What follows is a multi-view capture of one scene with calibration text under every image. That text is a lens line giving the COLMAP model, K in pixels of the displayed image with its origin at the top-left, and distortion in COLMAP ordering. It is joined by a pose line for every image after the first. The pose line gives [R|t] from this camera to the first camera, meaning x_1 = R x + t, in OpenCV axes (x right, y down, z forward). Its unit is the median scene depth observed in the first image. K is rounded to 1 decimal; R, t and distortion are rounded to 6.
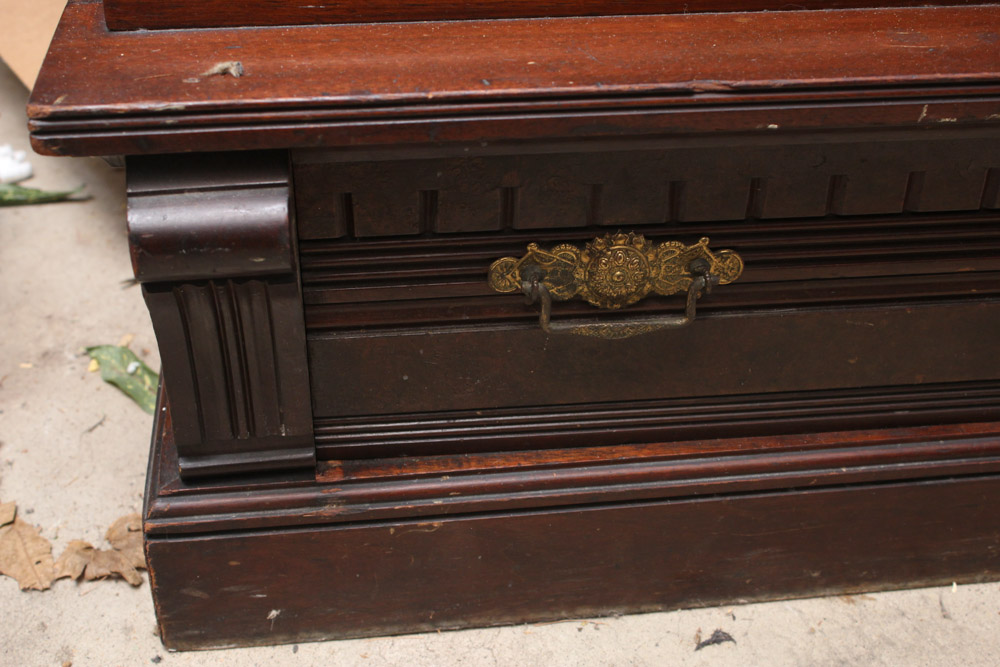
lens RADIAL K [[1414.5, 0, 500.0], [0, 1414.5, 333.5], [0, 0, 1]] dist [-0.047542, 0.053676]
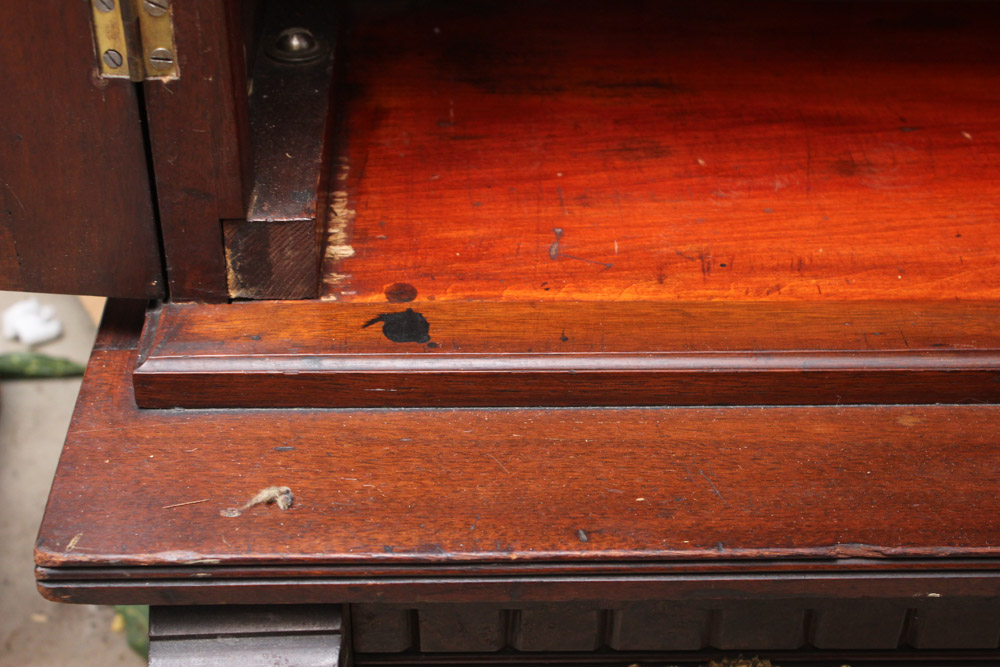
lens RADIAL K [[1699.5, 0, 500.0], [0, 1699.5, 333.5], [0, 0, 1]] dist [-0.012234, 0.095989]
pose [[0.995790, 0.055058, -0.073291, 0.008098], [-0.052398, 0.997913, 0.037745, -0.325664], [0.075216, -0.033746, 0.996596, 0.011434]]
